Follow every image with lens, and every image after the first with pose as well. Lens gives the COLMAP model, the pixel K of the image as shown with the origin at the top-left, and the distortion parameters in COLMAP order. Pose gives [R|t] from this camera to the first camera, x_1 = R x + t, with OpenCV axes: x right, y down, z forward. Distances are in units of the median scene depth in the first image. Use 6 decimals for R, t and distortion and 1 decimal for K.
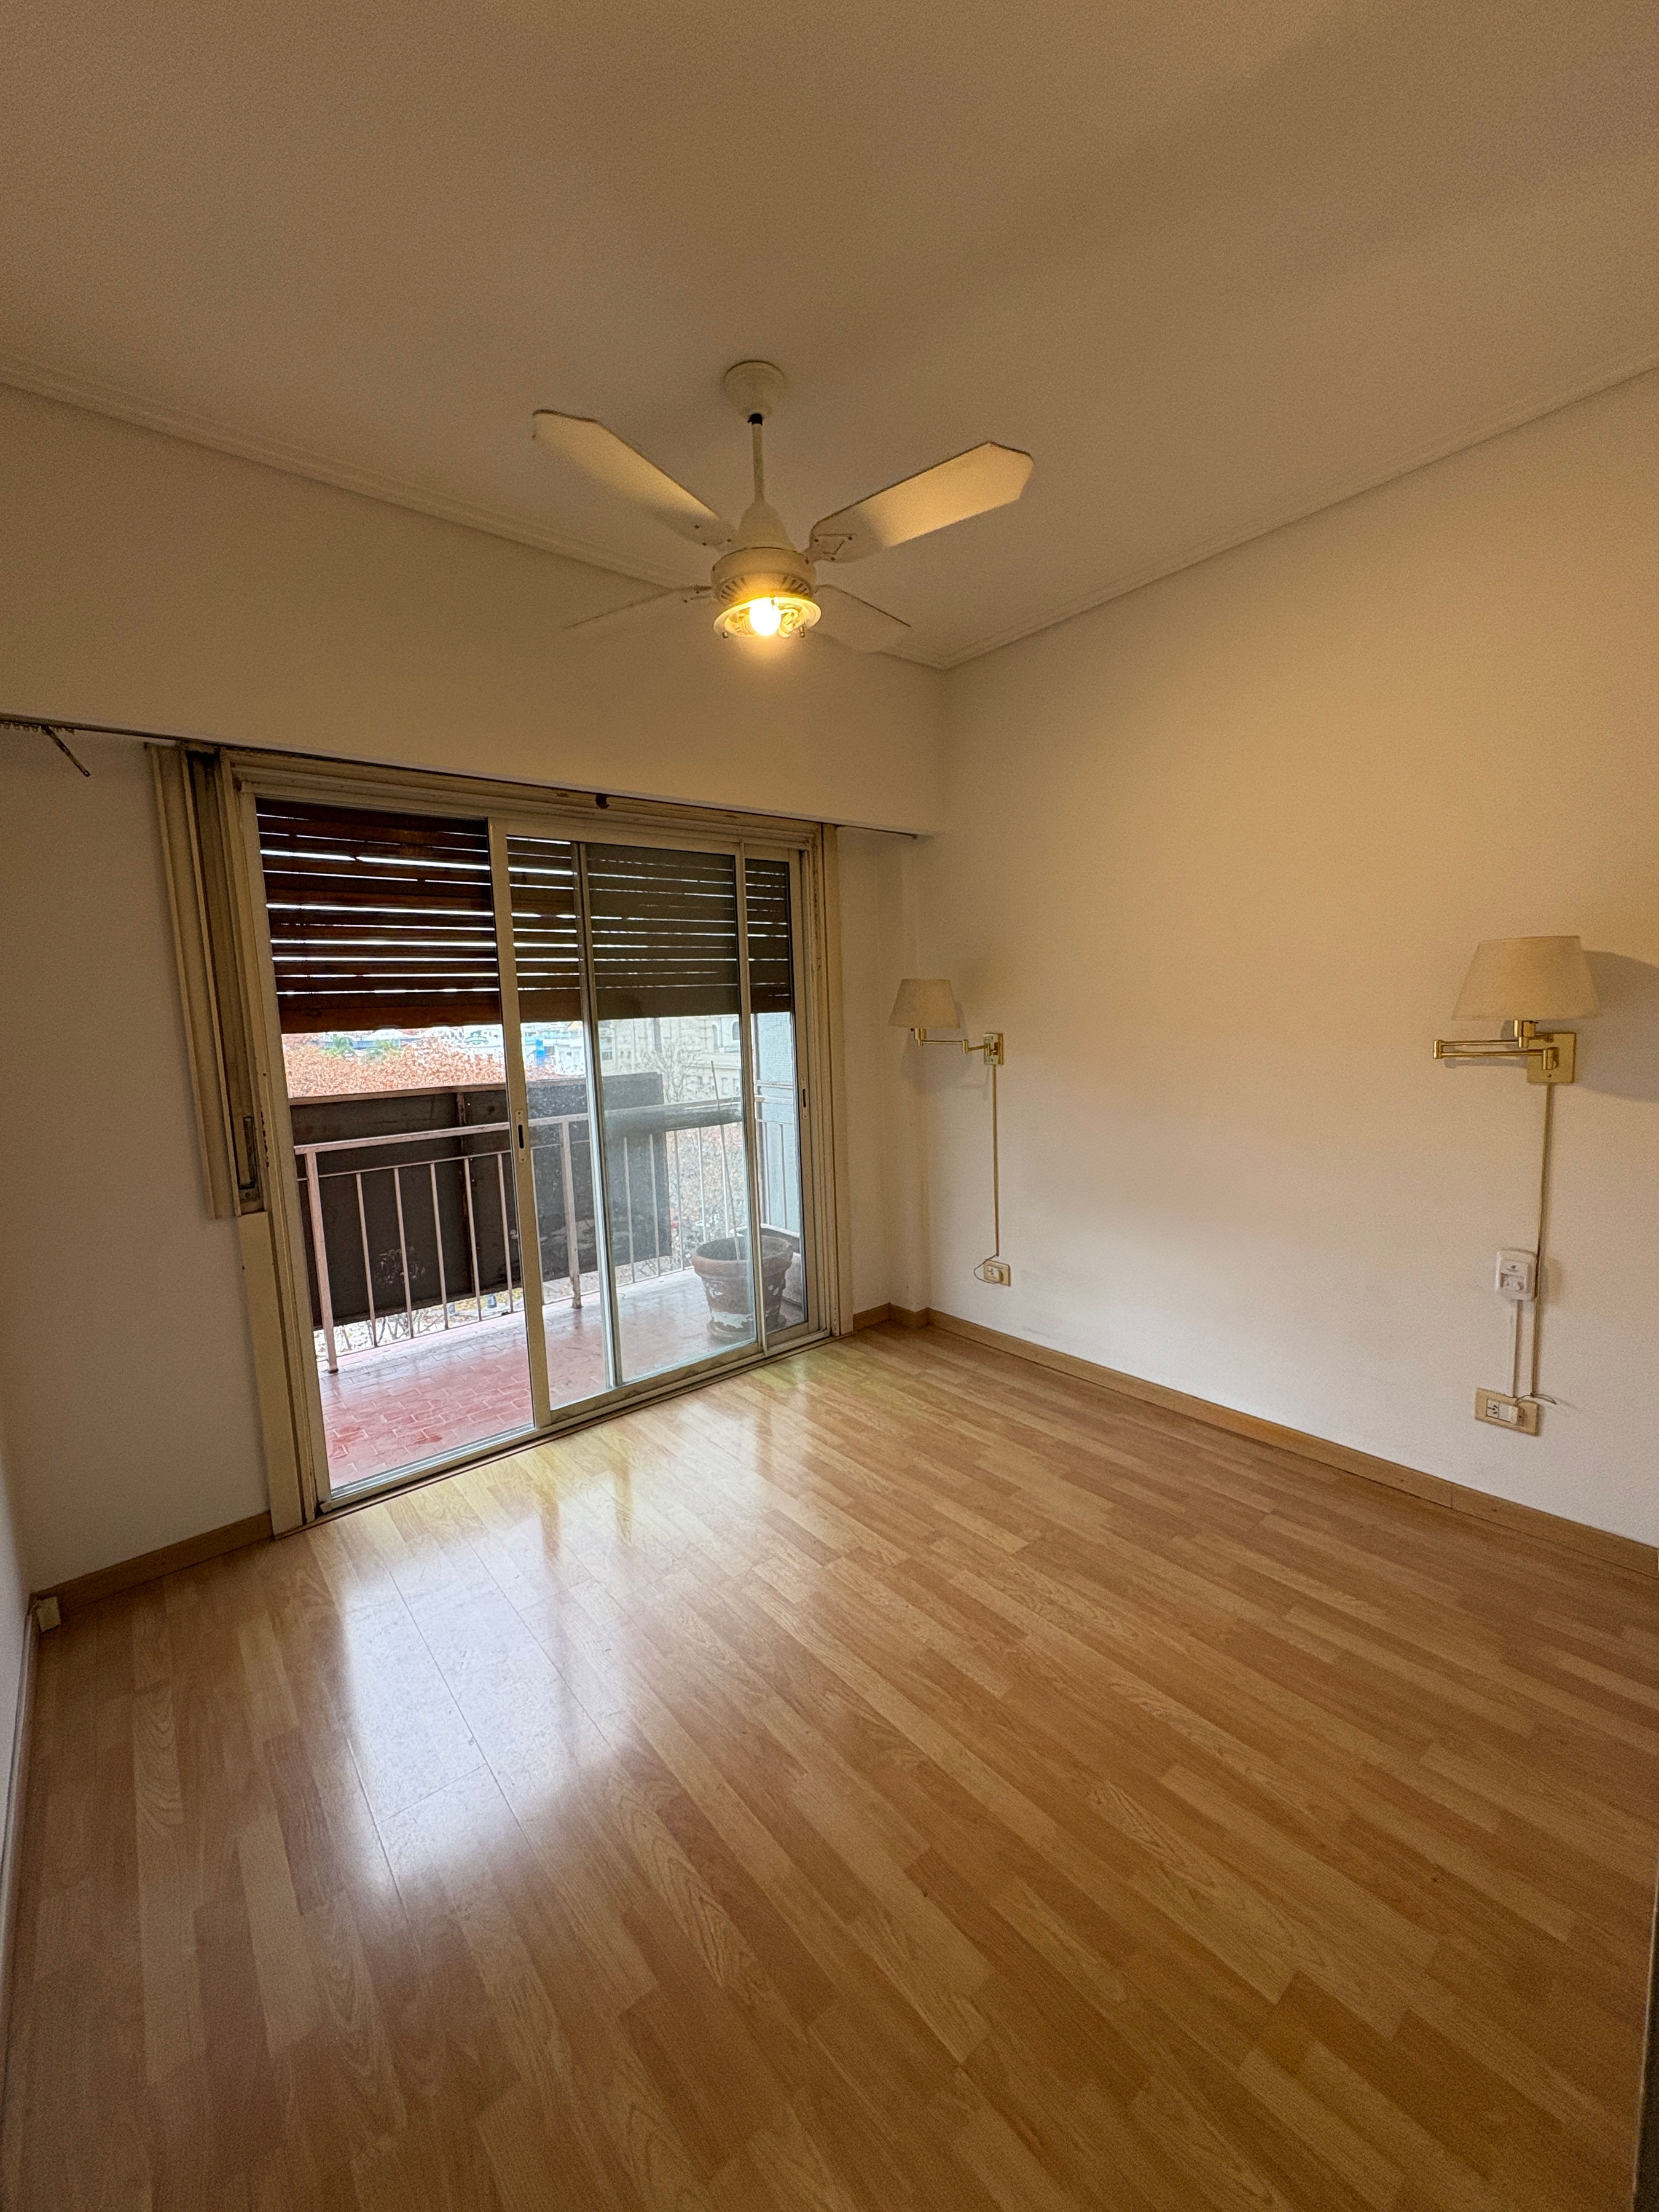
lens RADIAL K [[884.5, 0, 829.5], [0, 884.5, 1106.0], [0, 0, 1]] dist [0.000278, 0.000220]
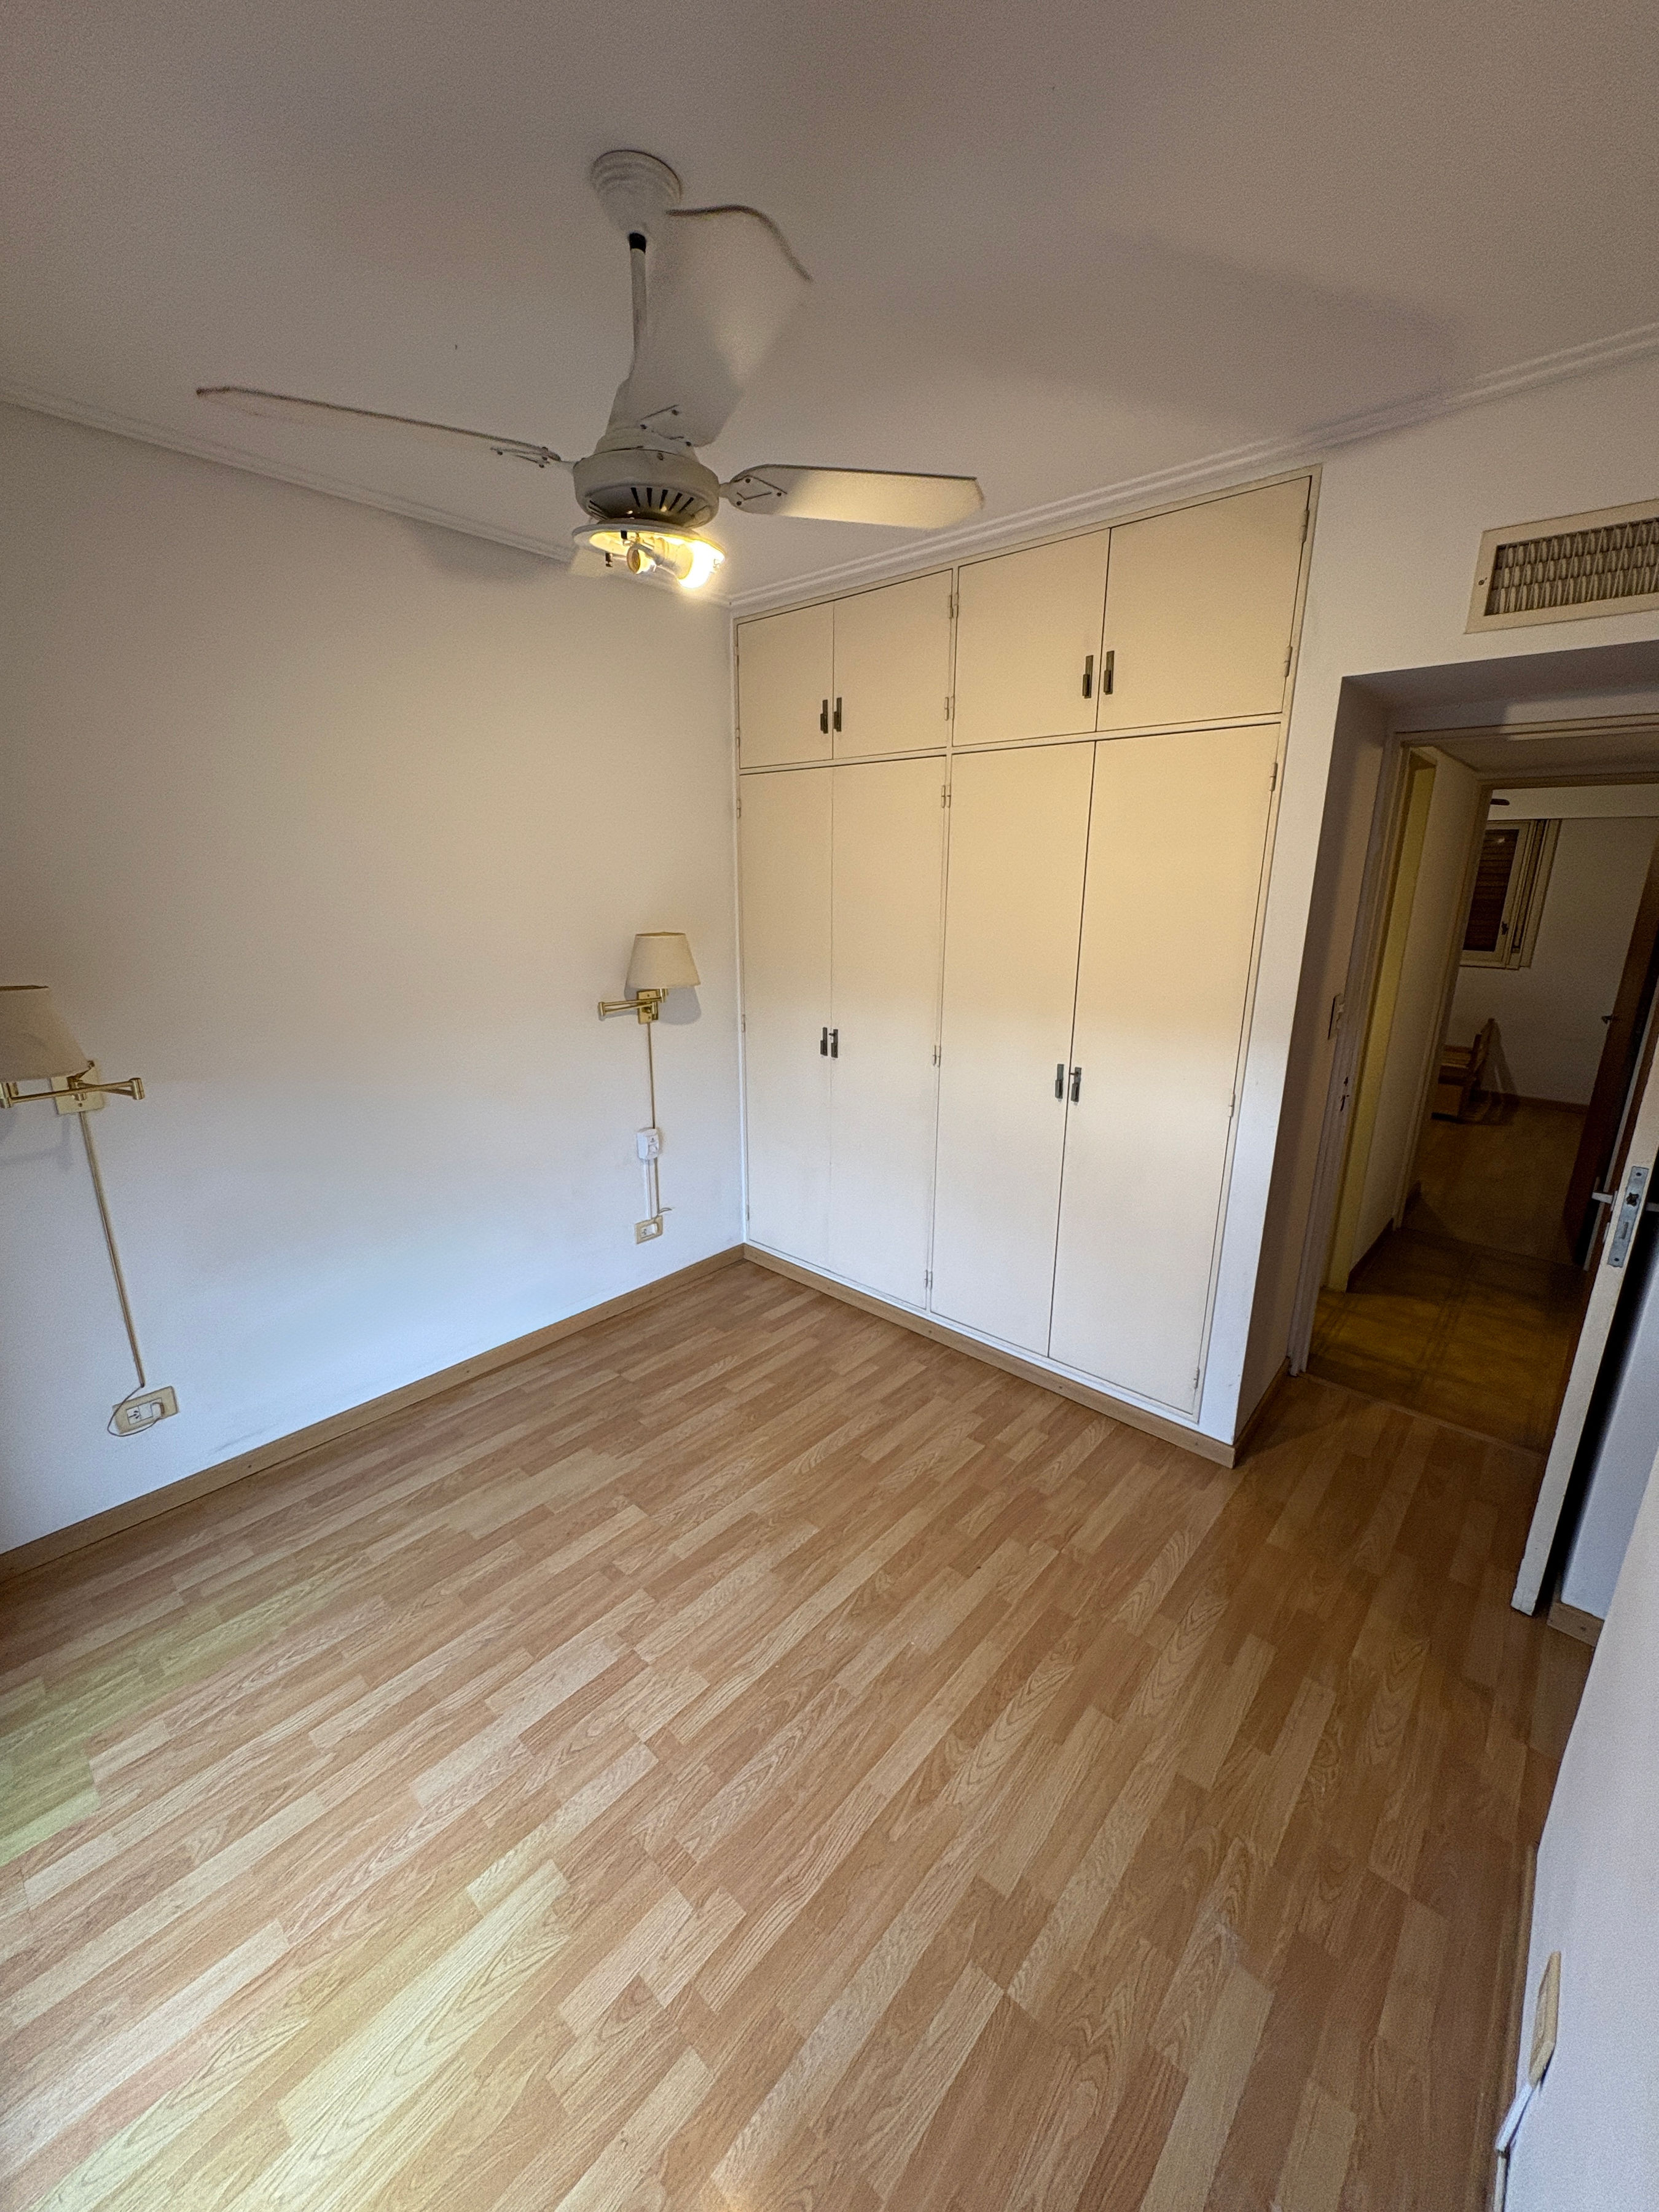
lens RADIAL K [[884.5, 0, 829.5], [0, 884.5, 1106.0], [0, 0, 1]] dist [0.000278, 0.000220]
pose [[-0.155508, -0.223788, 0.962152, -0.842774], [0.114652, 0.963329, 0.242593, -0.238915], [-0.981159, 0.148037, -0.124147, 0.932356]]
